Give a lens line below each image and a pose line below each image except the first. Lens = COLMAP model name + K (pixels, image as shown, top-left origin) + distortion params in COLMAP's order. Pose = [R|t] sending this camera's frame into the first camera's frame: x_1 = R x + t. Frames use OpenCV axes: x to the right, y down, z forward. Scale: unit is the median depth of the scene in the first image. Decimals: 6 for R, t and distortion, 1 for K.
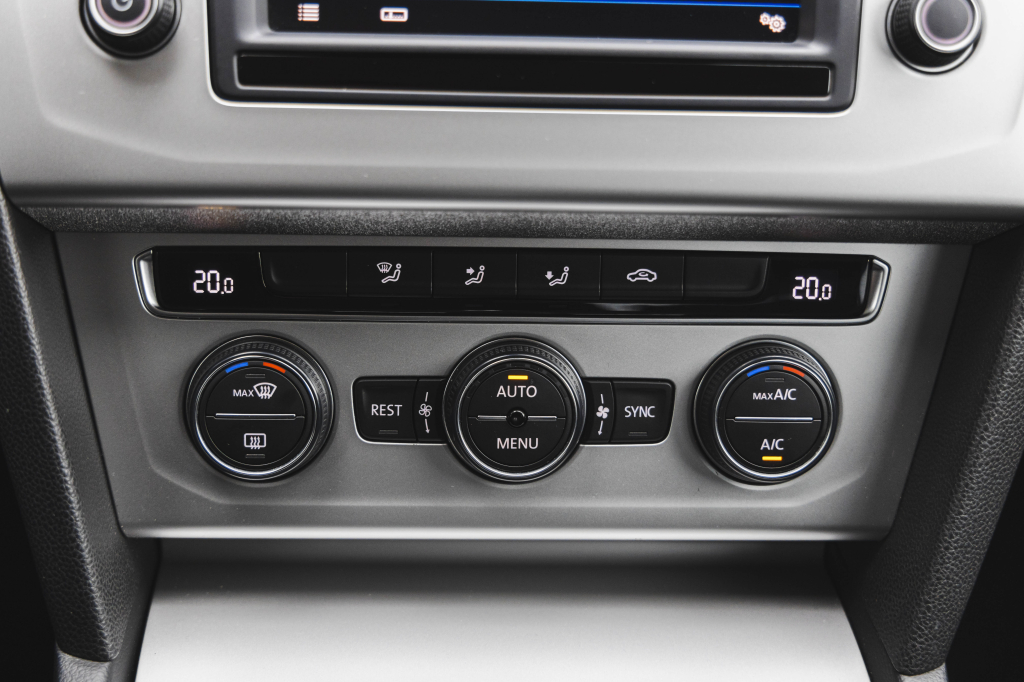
lens RADIAL K [[1538.3, 0, 487.4], [0, 1538.3, 340.0], [0, 0, 1]] dist [0.000837, -0.004504]
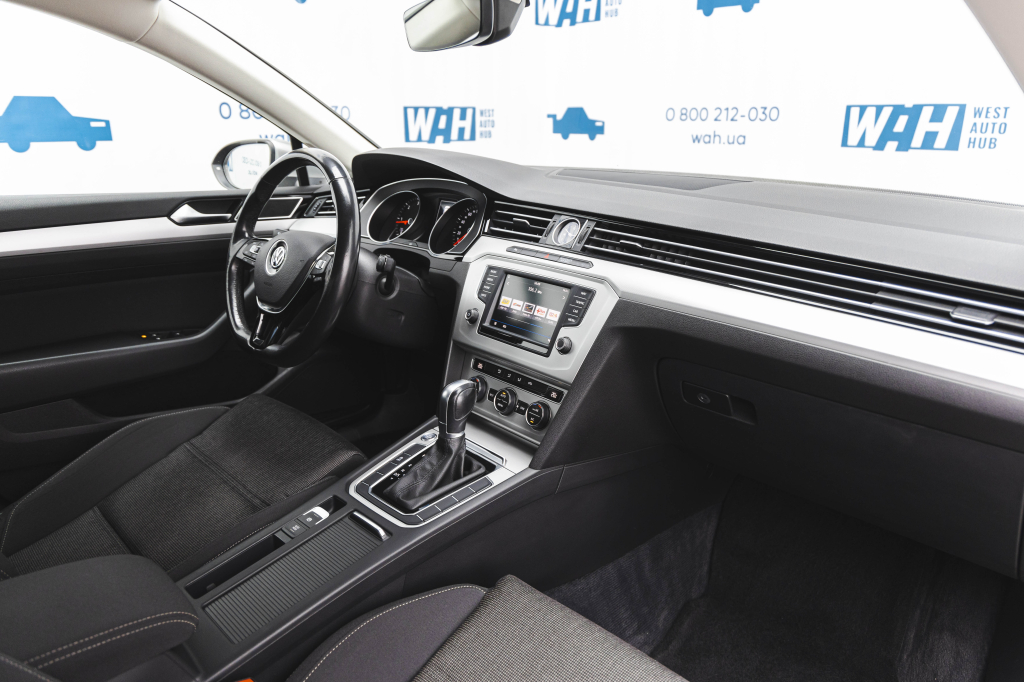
lens RADIAL K [[701.9, 0, 530.3], [0, 701.9, 346.8], [0, 0, 1]] dist [-0.003027, -0.000083]
pose [[0.652159, 0.204077, -0.730096, 1.865375], [-0.384775, 0.918916, -0.086845, 0.053404], [0.653174, 0.337560, 0.677803, -0.691450]]
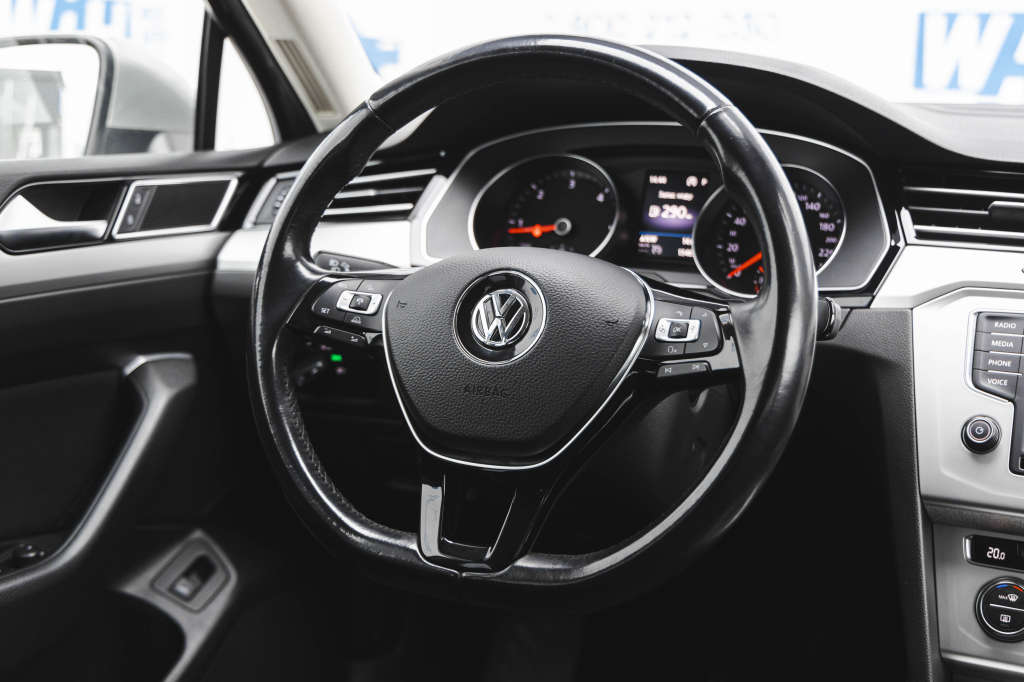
lens RADIAL K [[1435.5, 0, 512.0], [0, 1435.5, 341.0], [0, 0, 1]] dist [0.004852, -0.056819]
pose [[0.876621, 0.074684, -0.475350, 0.197872], [-0.244113, 0.920340, -0.305586, 0.525793], [0.414661, 0.383922, 0.825021, -1.281016]]
